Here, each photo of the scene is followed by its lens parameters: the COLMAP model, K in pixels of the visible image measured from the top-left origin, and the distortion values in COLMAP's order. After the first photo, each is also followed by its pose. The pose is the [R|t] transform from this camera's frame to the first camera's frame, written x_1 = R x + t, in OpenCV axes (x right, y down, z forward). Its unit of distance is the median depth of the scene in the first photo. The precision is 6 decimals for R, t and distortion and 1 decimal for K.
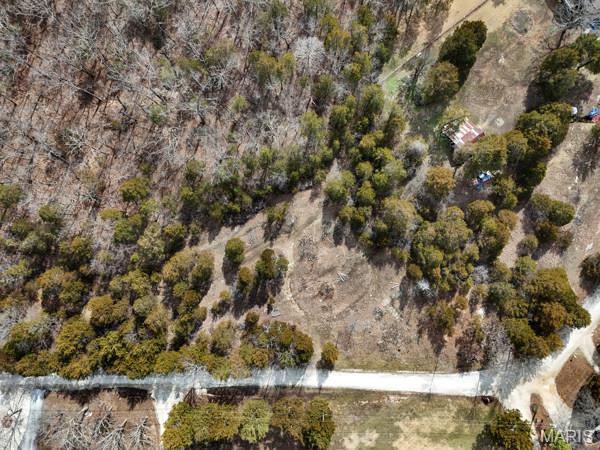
lens RADIAL K [[434.8, 0, 302.3], [0, 434.8, 225.0], [0, 0, 1]] dist [0.065476, -0.058472]
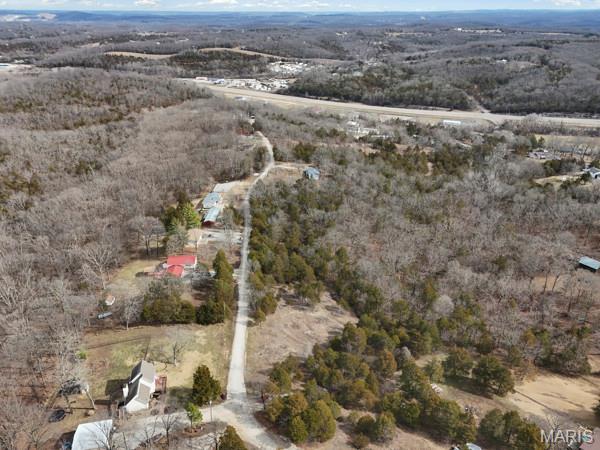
lens RADIAL K [[437.3, 0, 301.1], [0, 437.3, 229.2], [0, 0, 1]] dist [0.064766, -0.057259]
pose [[0.074743, 0.455161, -0.887266, 1.280556], [-0.997162, 0.042202, -0.062352, 0.223477], [0.009065, 0.889408, 0.457024, 0.000371]]
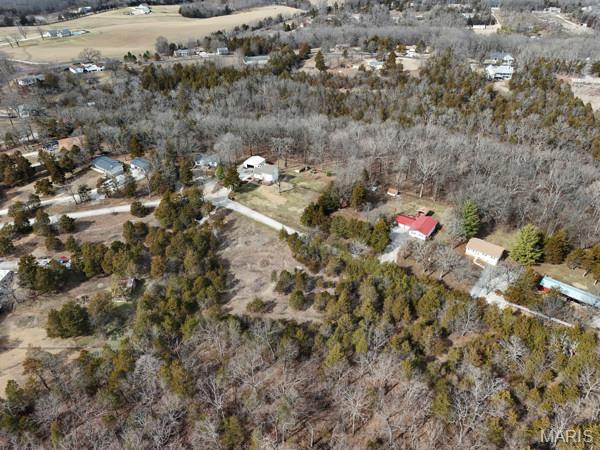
lens RADIAL K [[434.8, 0, 302.3], [0, 434.8, 225.0], [0, 0, 1]] dist [0.065476, -0.058472]
pose [[-0.826475, -0.285206, 0.485384, -0.786830], [0.562191, -0.463566, 0.684870, -0.783702], [0.029678, 0.838906, 0.543466, 0.045573]]
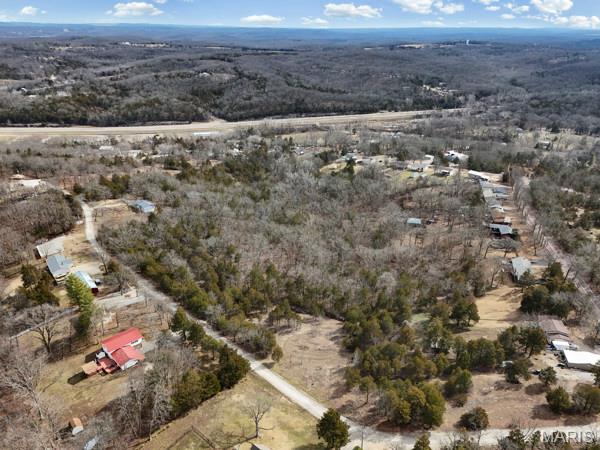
lens RADIAL K [[443.4, 0, 301.0], [0, 443.4, 226.3], [0, 0, 1]] dist [0.064126, -0.057247]
pose [[0.696926, 0.313941, -0.644775, 0.923750], [-0.716938, 0.283491, -0.636893, 1.040359], [-0.017159, 0.906131, 0.422649, -0.030076]]
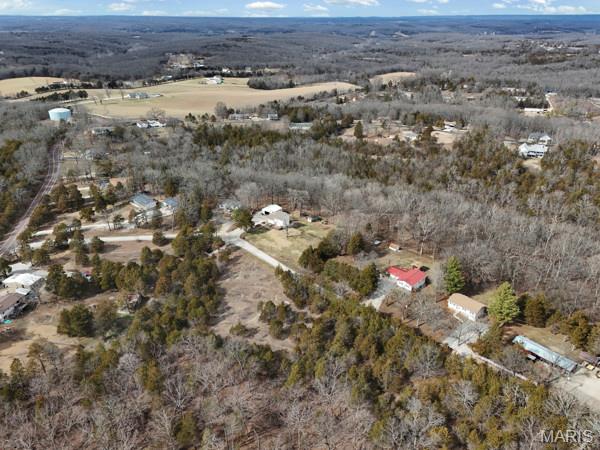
lens RADIAL K [[447.2, 0, 303.1], [0, 447.2, 222.5], [0, 0, 1]] dist [0.066414, -0.066627]
pose [[-0.729765, -0.270210, 0.628036, -1.112148], [0.683688, -0.293315, 0.668234, -0.815673], [0.003649, 0.917035, 0.398790, 0.047550]]
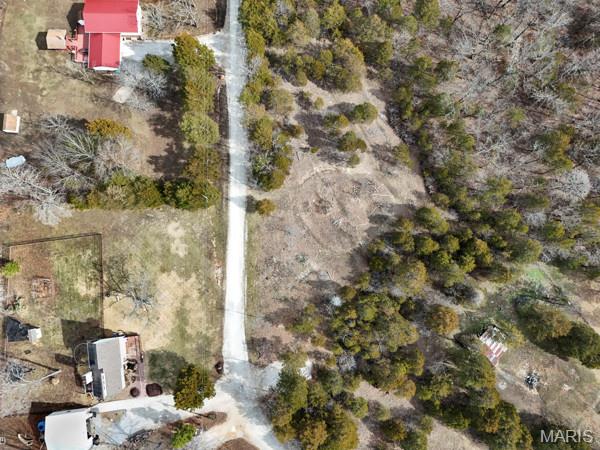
lens RADIAL K [[434.8, 0, 302.3], [0, 434.8, 225.0], [0, 0, 1]] dist [0.065476, -0.058472]
pose [[0.003970, 0.999195, -0.039917, 0.138354], [-0.999961, 0.004282, 0.007751, 0.195562], [0.007915, 0.039885, 0.999173, 0.022994]]
